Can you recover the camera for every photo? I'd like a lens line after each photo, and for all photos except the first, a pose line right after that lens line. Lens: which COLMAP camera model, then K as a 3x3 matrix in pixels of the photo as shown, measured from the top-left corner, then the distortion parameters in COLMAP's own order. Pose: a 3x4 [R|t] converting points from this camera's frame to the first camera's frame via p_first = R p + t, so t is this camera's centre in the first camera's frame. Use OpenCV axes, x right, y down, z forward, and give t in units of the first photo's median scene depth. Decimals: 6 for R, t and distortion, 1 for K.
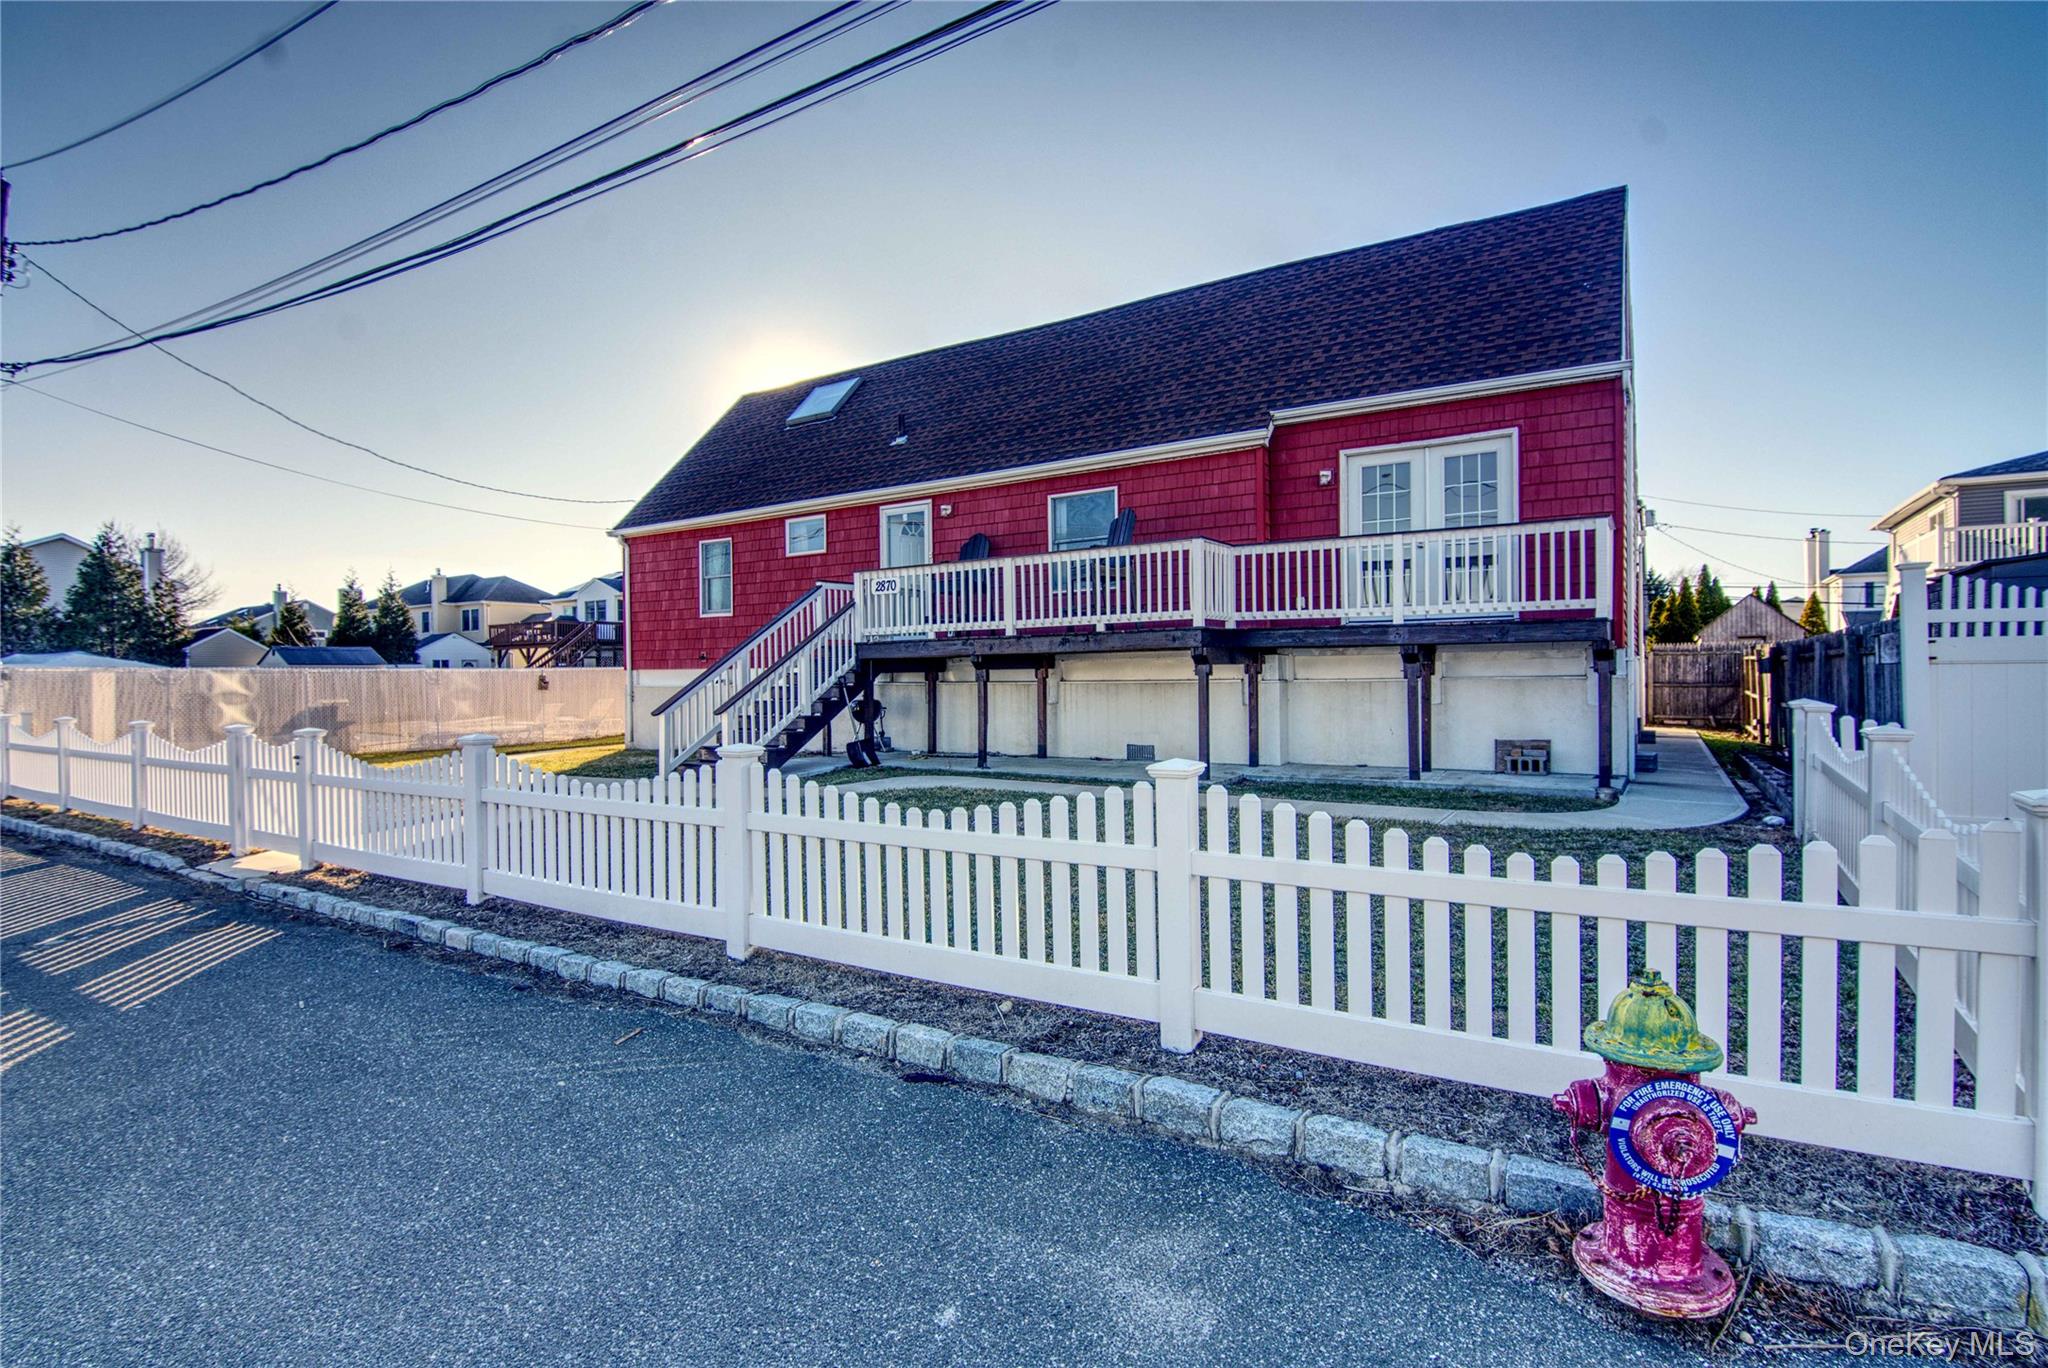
lens RADIAL K [[996.5, 0, 1017.2], [0, 996.5, 685.5], [0, 0, 1]] dist [-0.002330, -0.012476]
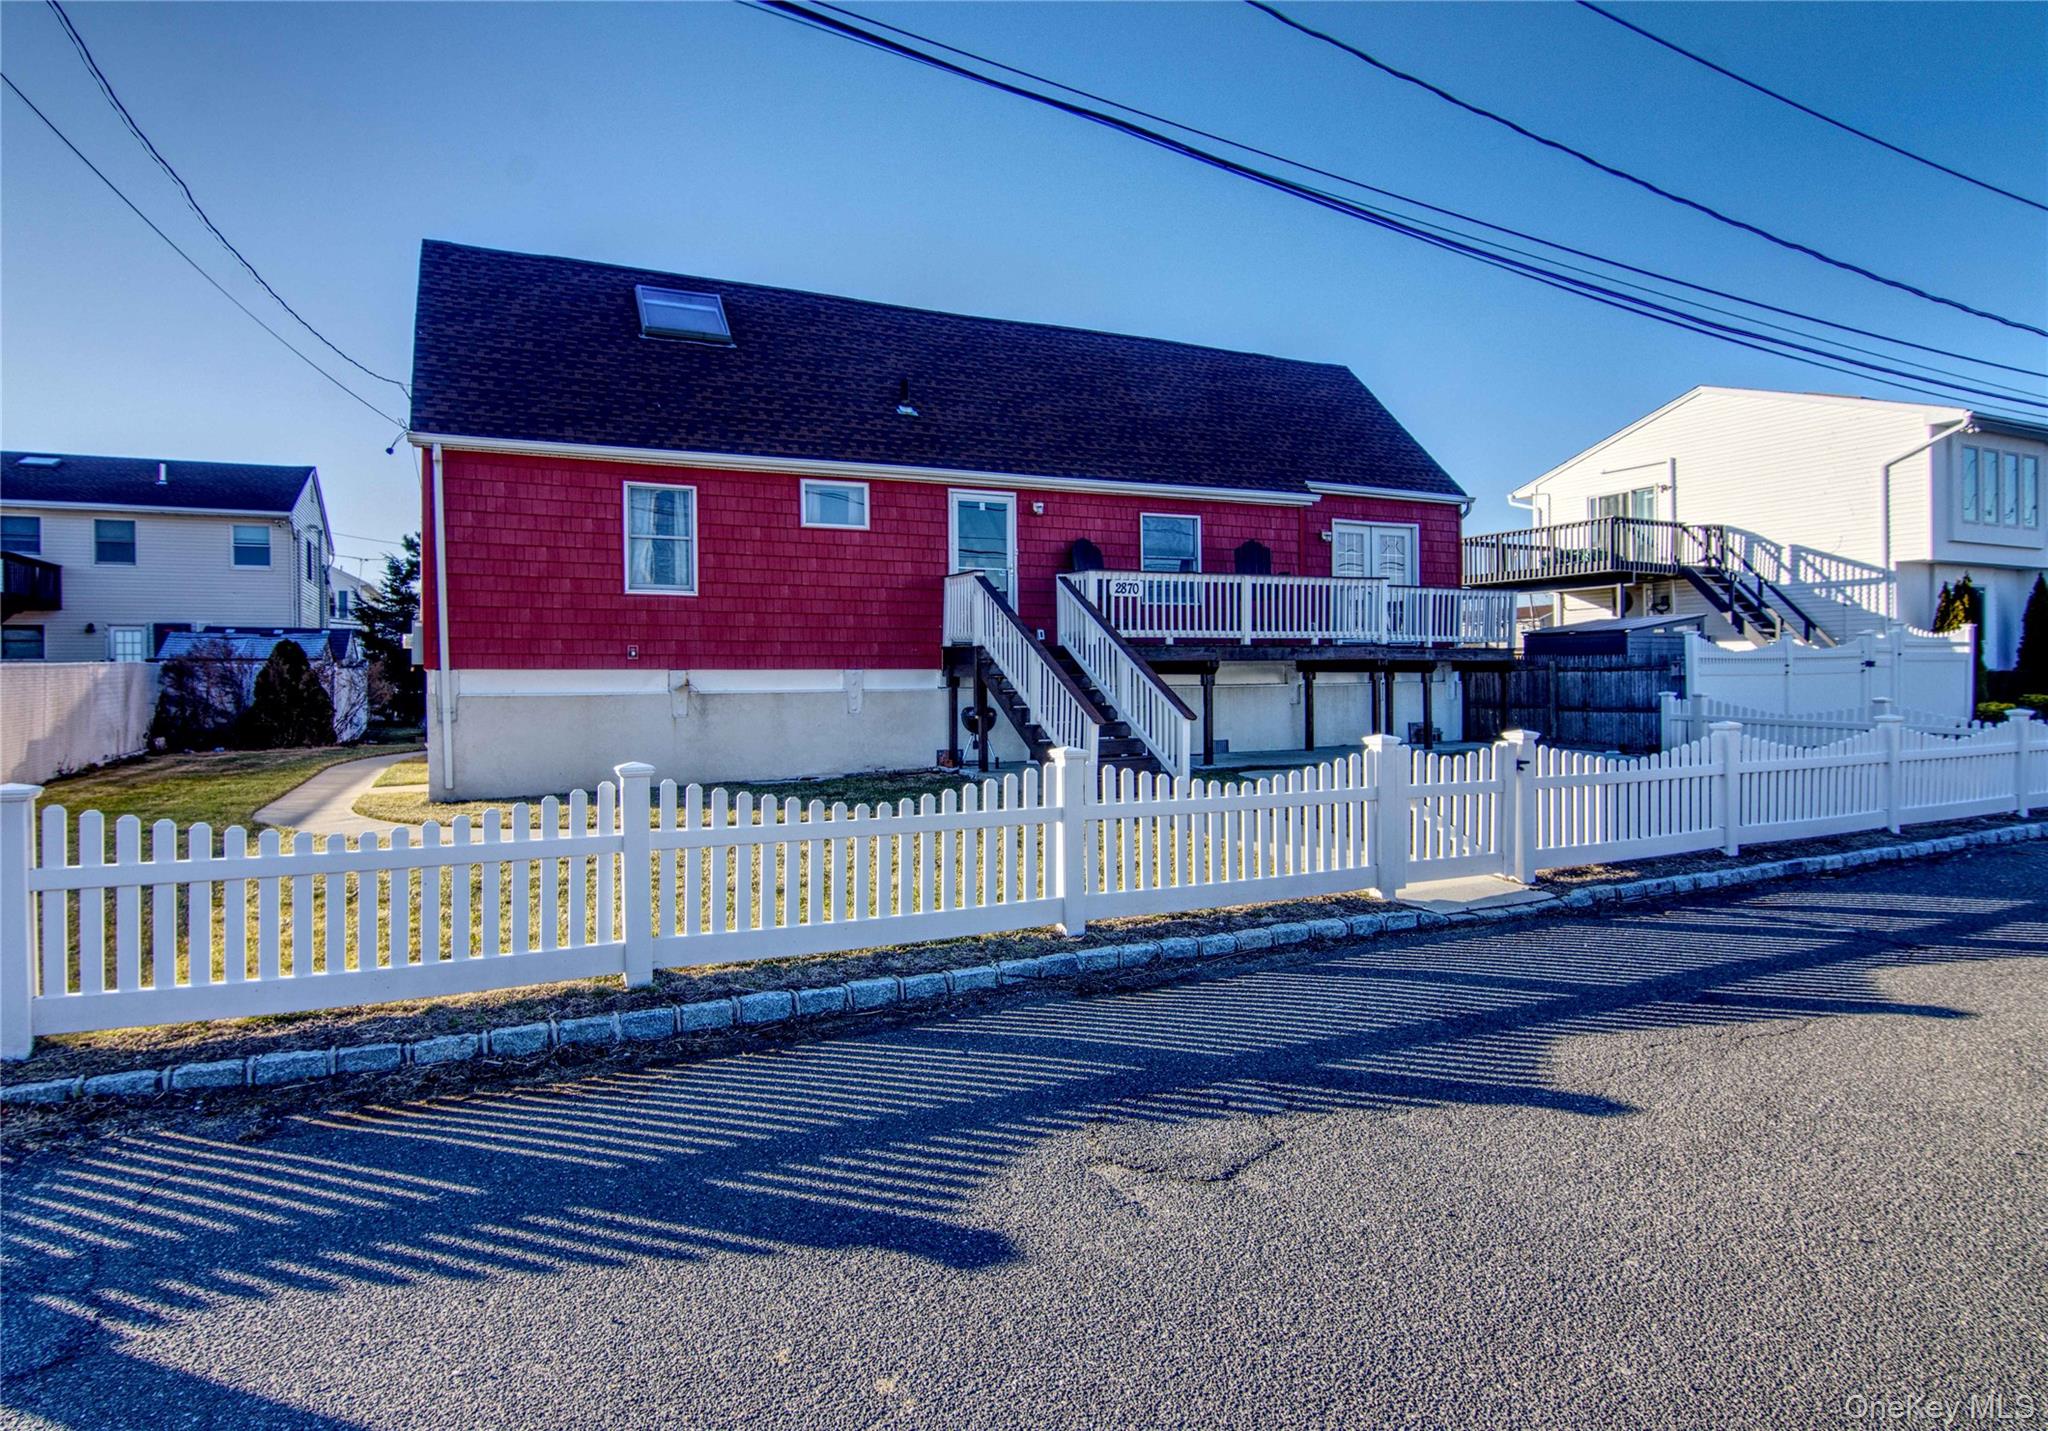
lens RADIAL K [[1127.1, 0, 1023.0], [0, 1127.1, 709.9], [0, 0, 1]] dist [-0.003138, -0.000280]
pose [[0.525526, -0.014128, 0.850660, -1.069435], [0.011631, 0.999888, 0.009421, 0.008298], [-0.850698, 0.004943, 0.525631, 0.472339]]
